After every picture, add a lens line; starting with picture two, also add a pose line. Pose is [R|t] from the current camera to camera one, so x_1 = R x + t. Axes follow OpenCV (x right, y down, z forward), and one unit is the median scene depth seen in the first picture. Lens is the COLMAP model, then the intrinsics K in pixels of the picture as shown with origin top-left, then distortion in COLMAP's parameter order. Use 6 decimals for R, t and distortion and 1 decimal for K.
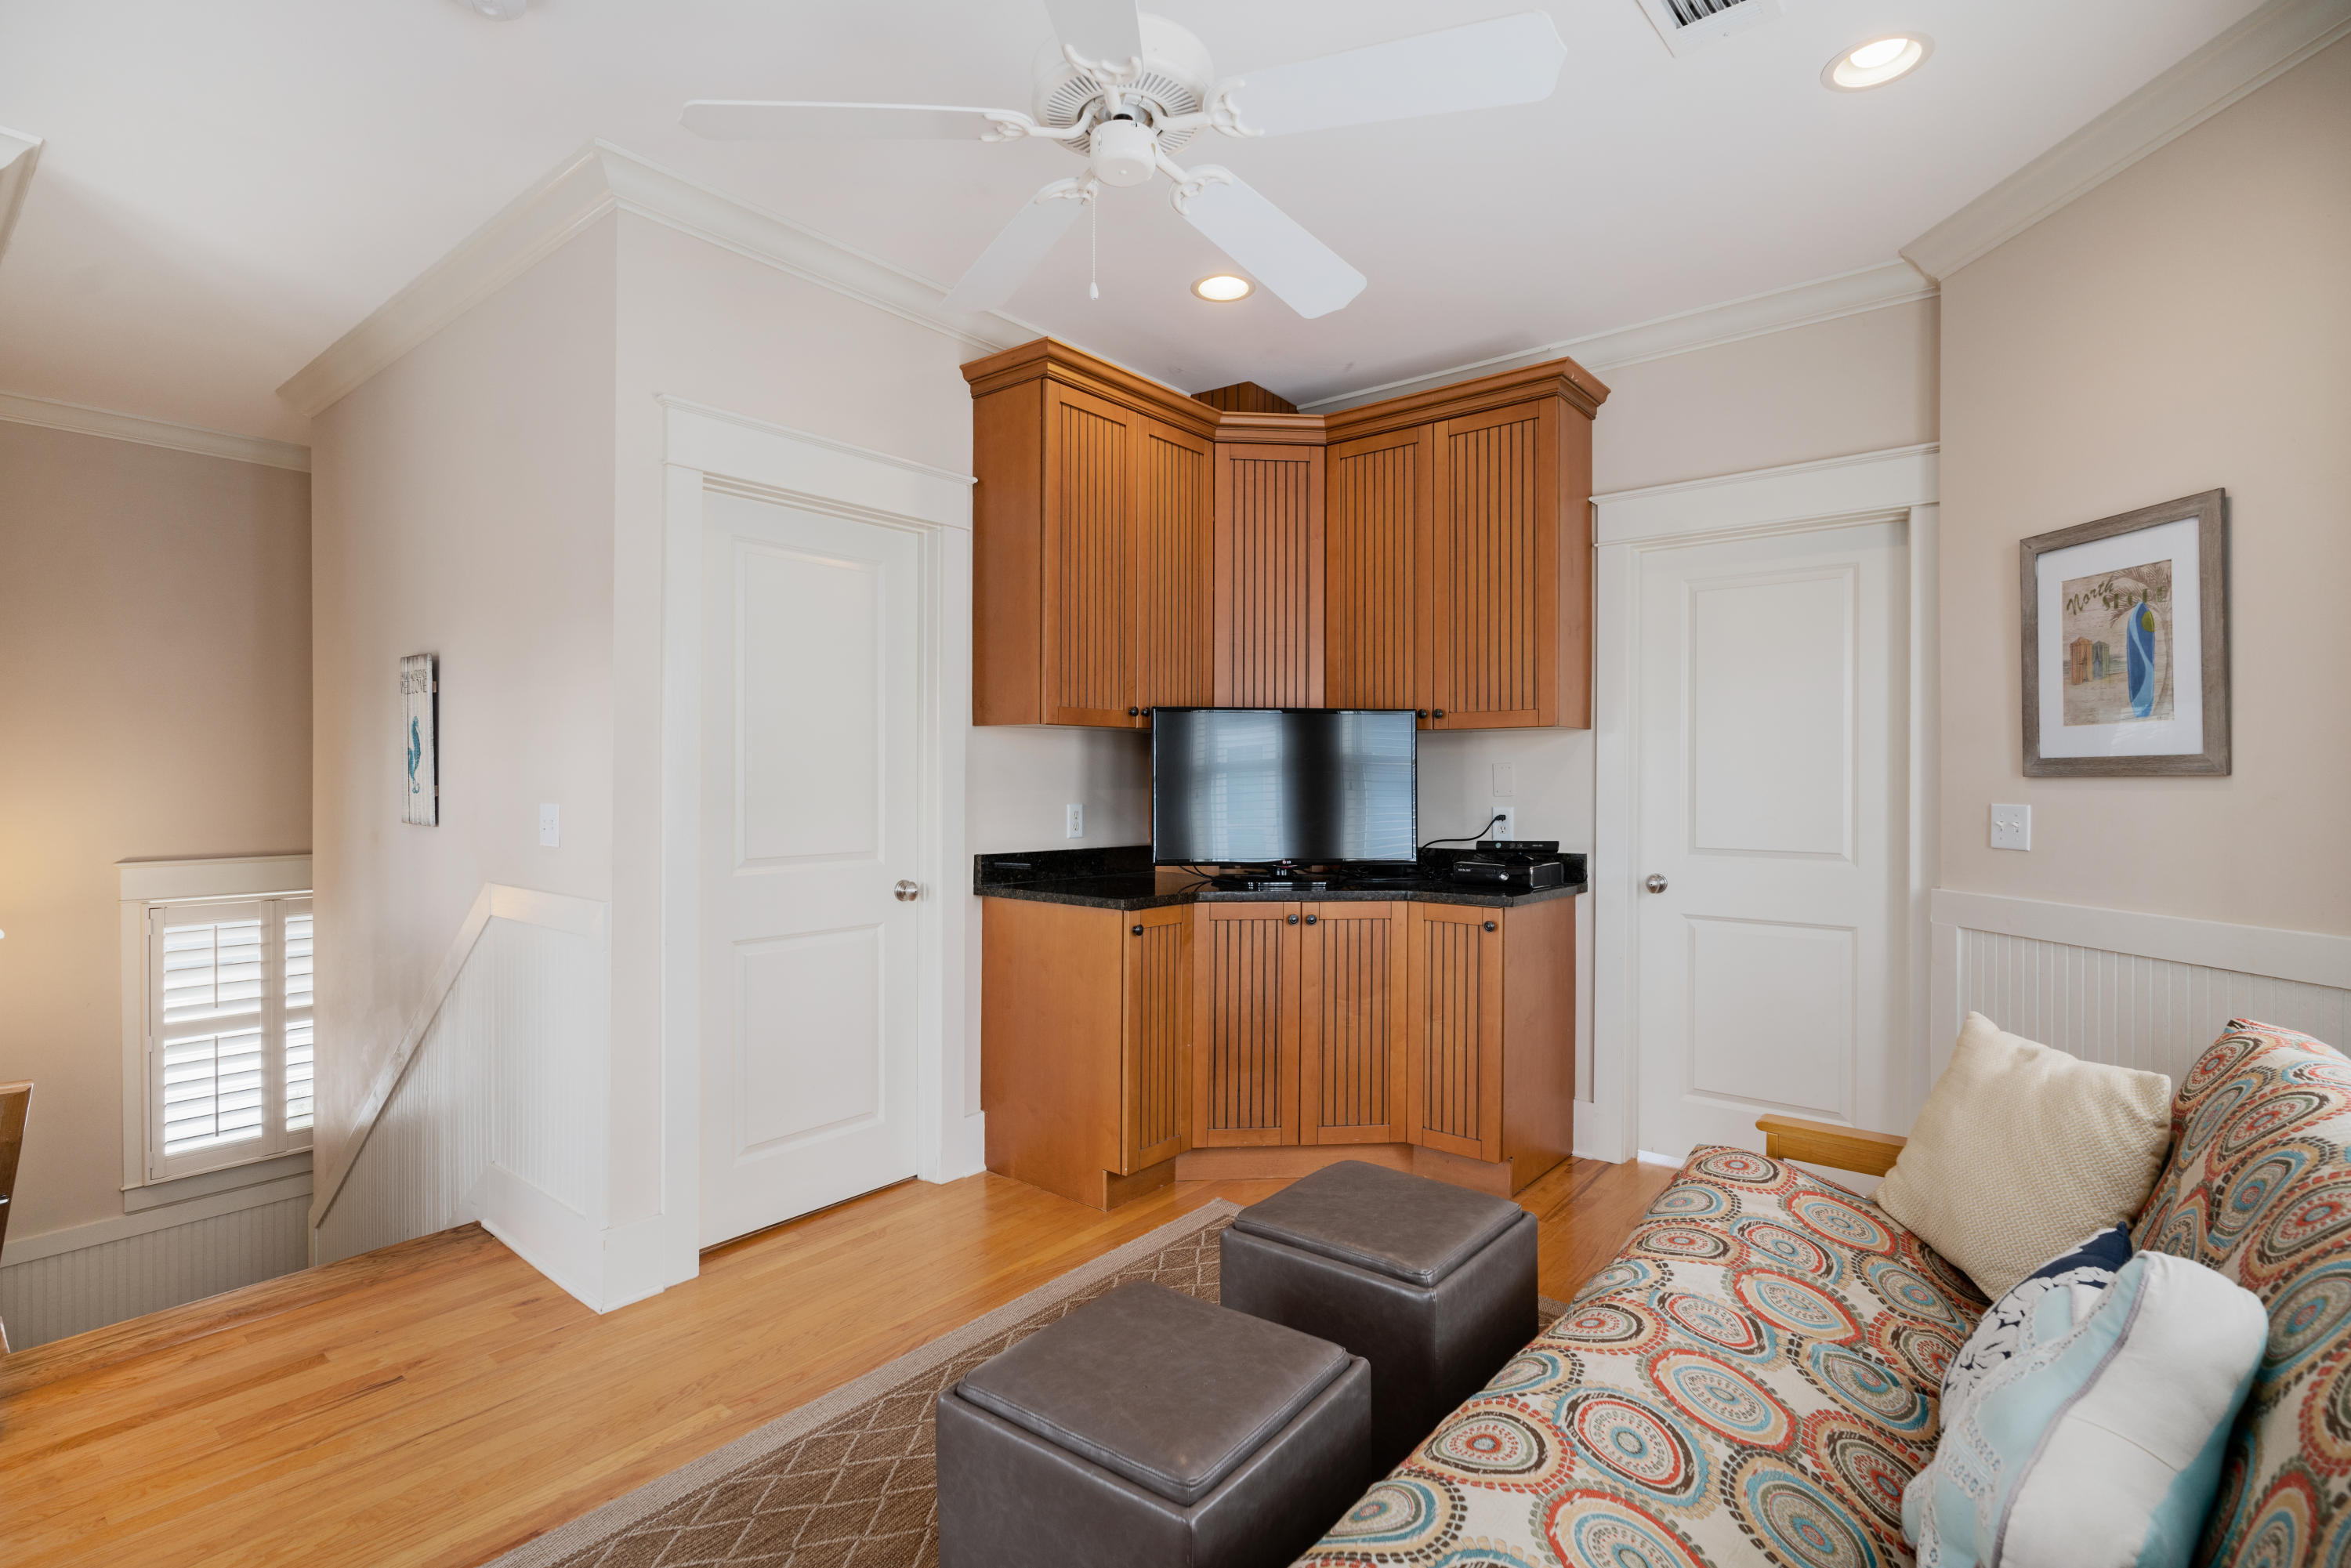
lens RADIAL K [[1108.1, 0, 1168.8], [0, 1108.1, 780.3], [0, 0, 1]] dist [-0.002833, -0.000288]
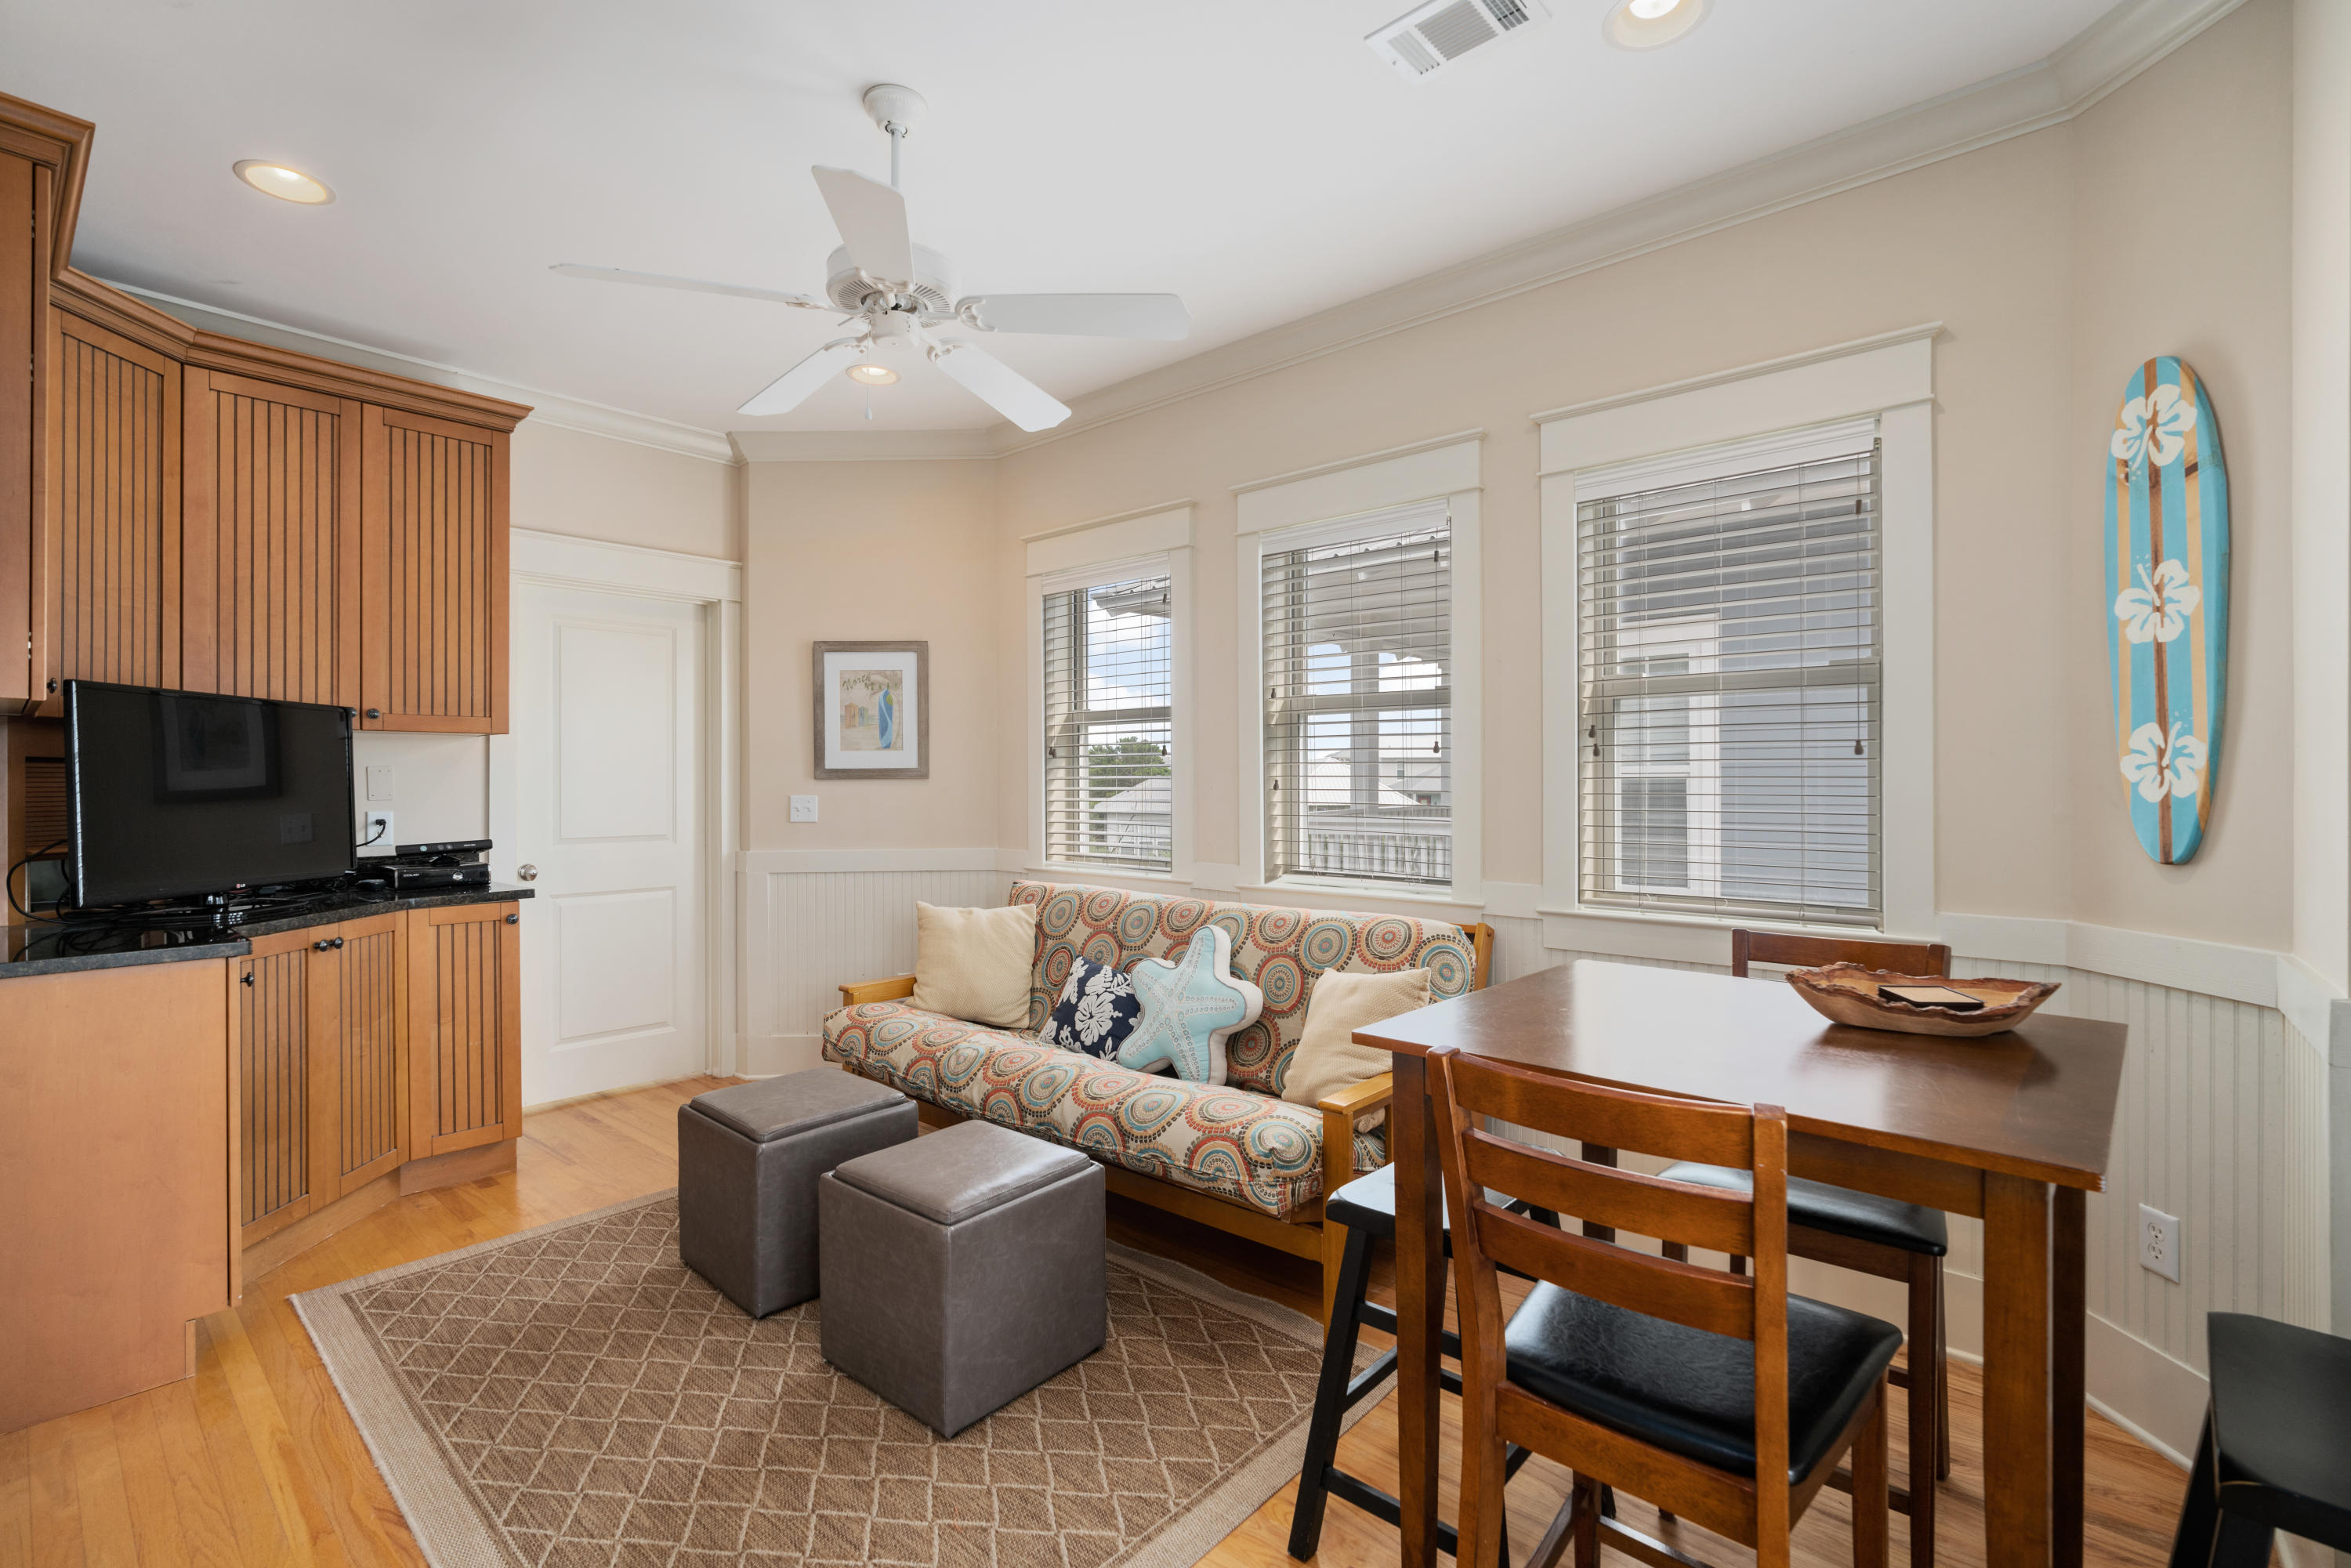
lens RADIAL K [[1068.2, 0, 1164.1], [0, 1068.2, 776.6], [0, 0, 1]] dist [0.001890, -0.000078]
pose [[0.044783, 0.001328, 0.998996, -0.766923], [0.003361, 0.999993, -0.001480, -0.002891], [-0.998991, 0.003424, 0.044778, 0.341661]]
